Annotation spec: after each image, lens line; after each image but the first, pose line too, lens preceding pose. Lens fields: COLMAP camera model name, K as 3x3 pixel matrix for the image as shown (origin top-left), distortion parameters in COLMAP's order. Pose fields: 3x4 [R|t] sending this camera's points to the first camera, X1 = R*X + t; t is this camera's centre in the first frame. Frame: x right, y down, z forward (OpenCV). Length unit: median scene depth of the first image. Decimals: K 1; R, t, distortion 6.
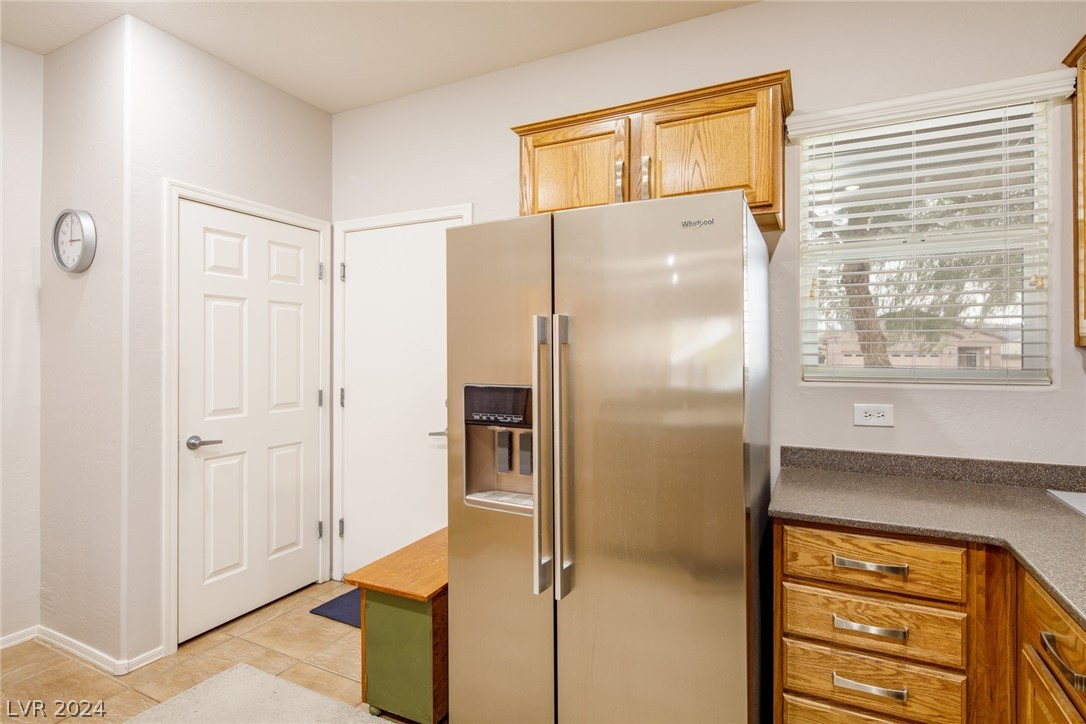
lens RADIAL K [[532.2, 0, 542.7], [0, 532.2, 351.1], [0, 0, 1]] dist [-0.002006, -0.001870]
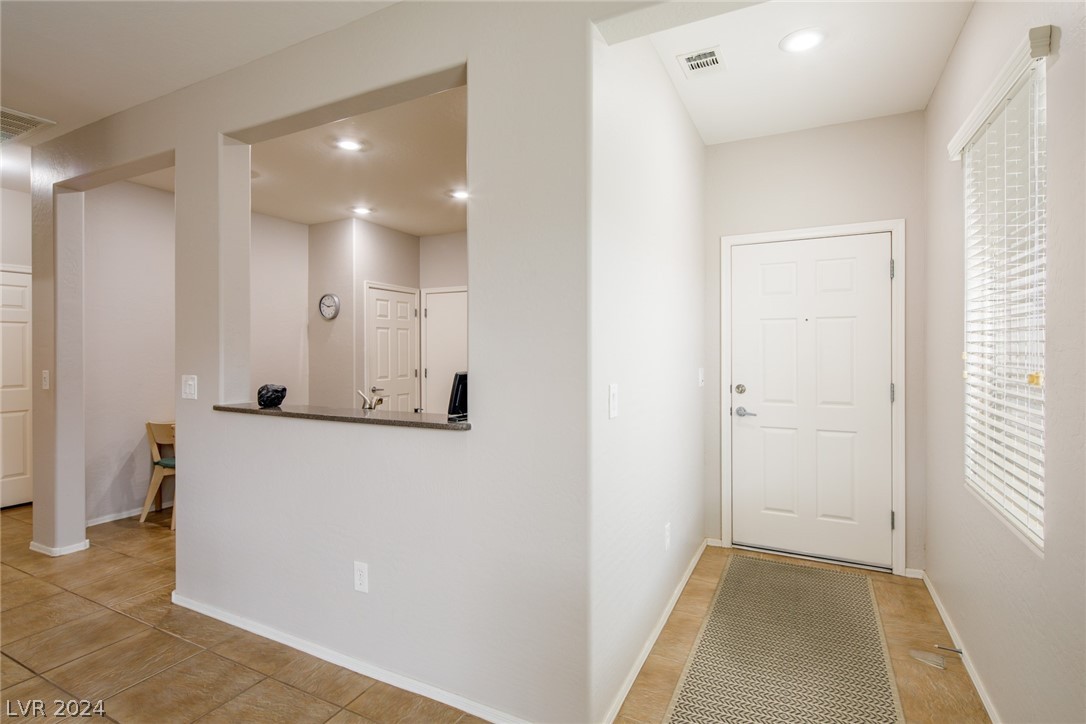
lens RADIAL K [[532.2, 0, 543.3], [0, 532.2, 354.8], [0, 0, 1]] dist [-0.002006, -0.001870]
pose [[0.999950, -0.004410, 0.008996, 0.088875], [0.004349, 0.999967, 0.006797, 0.003913], [-0.009026, -0.006758, 0.999936, -1.462930]]
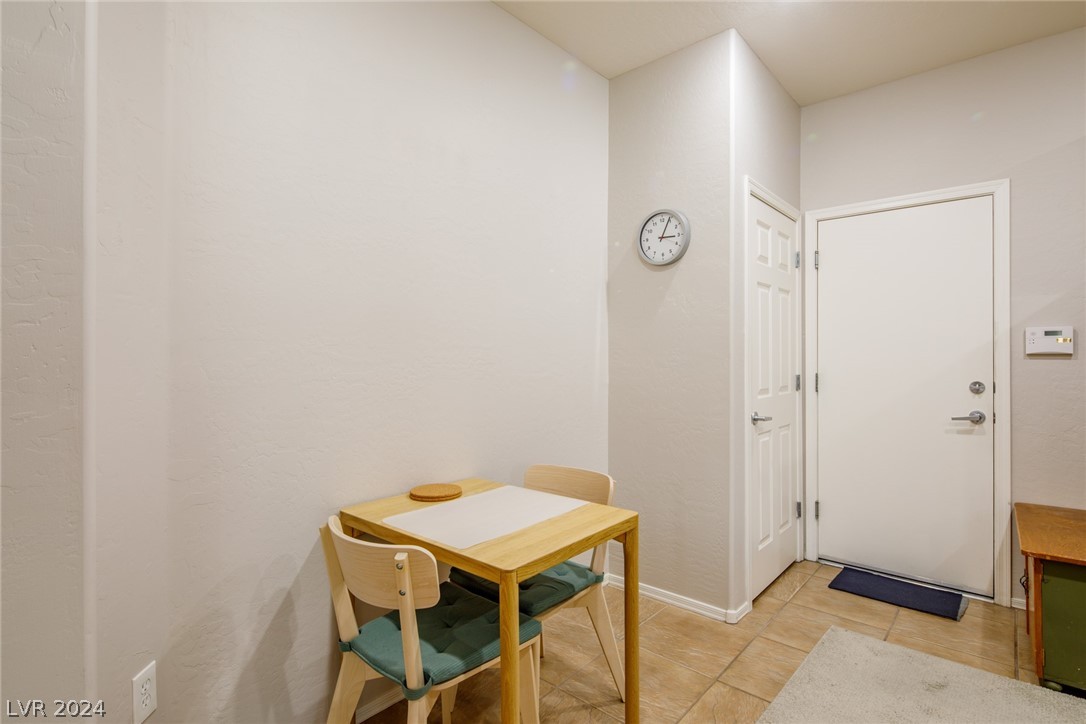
lens RADIAL K [[532.2, 0, 533.3], [0, 532.2, 358.0], [0, 0, 1]] dist [-0.002006, -0.001870]
pose [[0.966909, -0.002897, -0.255106, -0.855463], [0.002789, 0.999996, -0.000788, 0.051431], [0.255107, 0.000051, 0.966913, -0.172670]]
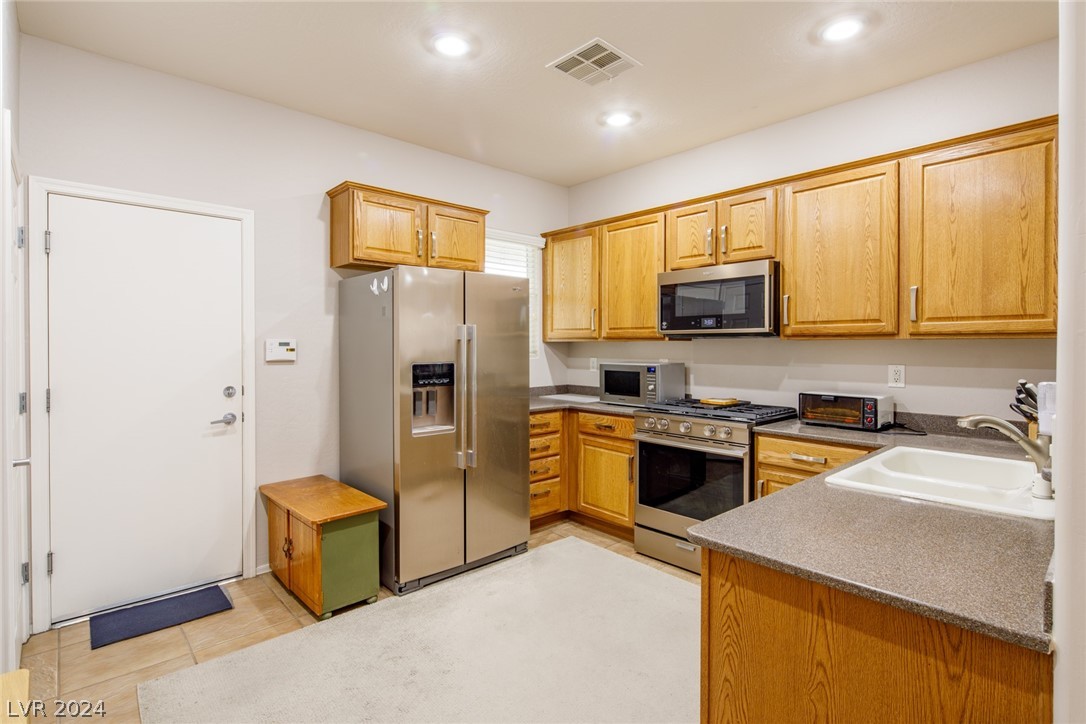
lens RADIAL K [[532.2, 0, 563.5], [0, 532.2, 348.7], [0, 0, 1]] dist [-0.002006, -0.001870]
pose [[0.330297, -0.008563, 0.943838, -1.157268], [-0.002181, 0.999949, 0.009835, -0.000086], [-0.943875, -0.005307, 0.330261, 0.013355]]
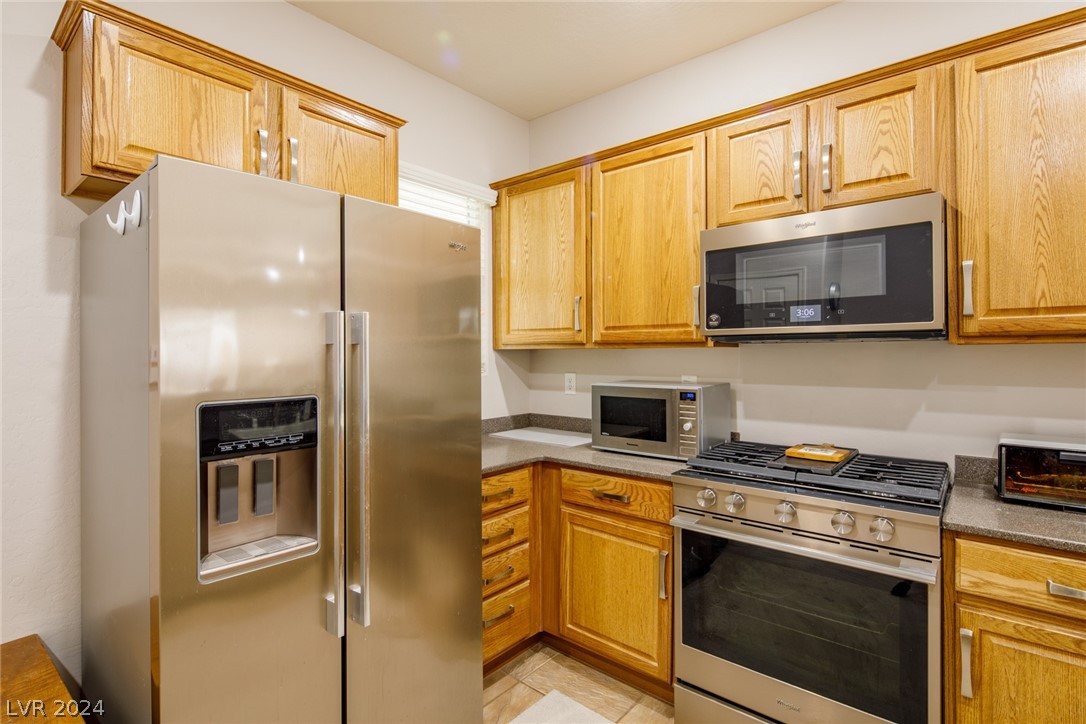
lens RADIAL K [[532.2, 0, 550.5], [0, 532.2, 349.4], [0, 0, 1]] dist [-0.002006, -0.001870]
pose [[0.231176, 0.004836, 0.972900, -0.513851], [0.001565, 0.999985, -0.005343, 0.000309], [-0.972911, 0.002758, 0.231165, 0.318440]]
